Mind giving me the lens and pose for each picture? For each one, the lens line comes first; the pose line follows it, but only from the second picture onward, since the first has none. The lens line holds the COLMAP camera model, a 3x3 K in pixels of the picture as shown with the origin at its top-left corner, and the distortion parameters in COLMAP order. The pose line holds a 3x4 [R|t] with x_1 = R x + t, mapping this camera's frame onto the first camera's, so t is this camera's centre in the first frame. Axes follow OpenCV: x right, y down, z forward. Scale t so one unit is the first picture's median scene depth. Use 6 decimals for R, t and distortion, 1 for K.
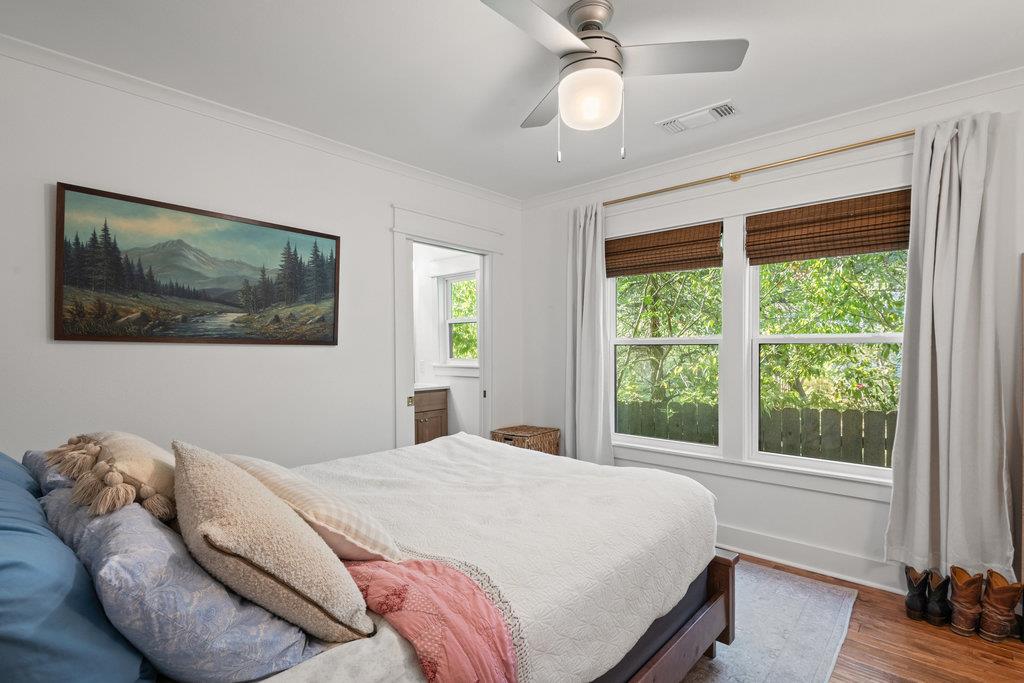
lens RADIAL K [[467.8, 0, 511.9], [0, 467.8, 346.7], [0, 0, 1]] dist [0.000804, -0.005058]
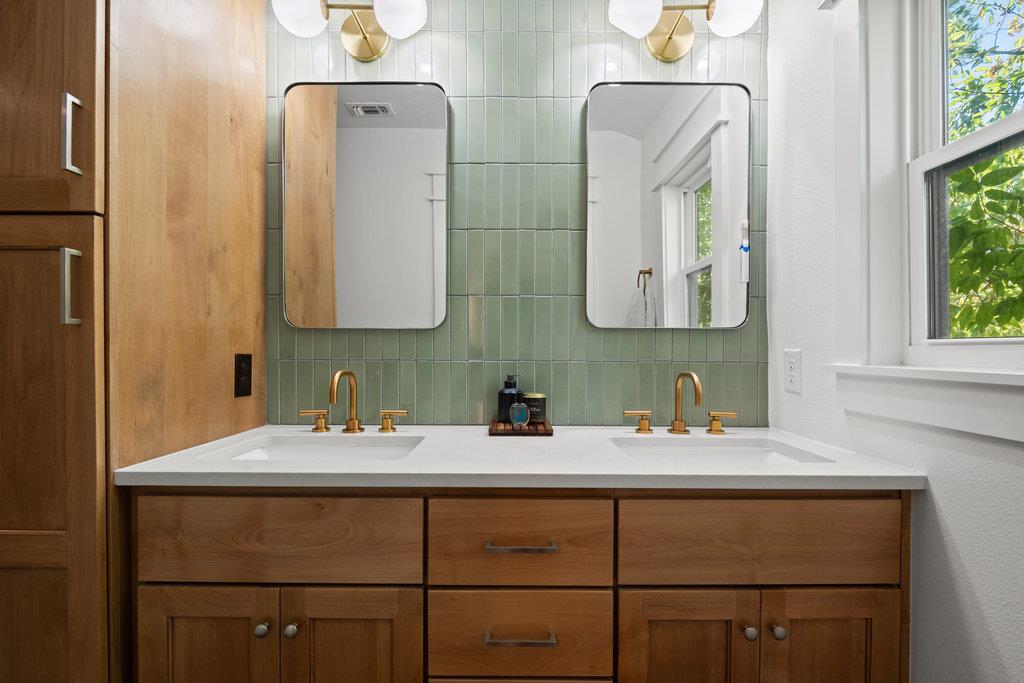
lens RADIAL K [[467.8, 0, 515.8], [0, 467.8, 355.0], [0, 0, 1]] dist [0.000804, -0.005058]
pose [[0.664045, 0.012990, -0.747580, -0.101225], [-0.007573, 0.999915, 0.010648, 0.031899], [0.747654, -0.001410, 0.664087, 0.733753]]
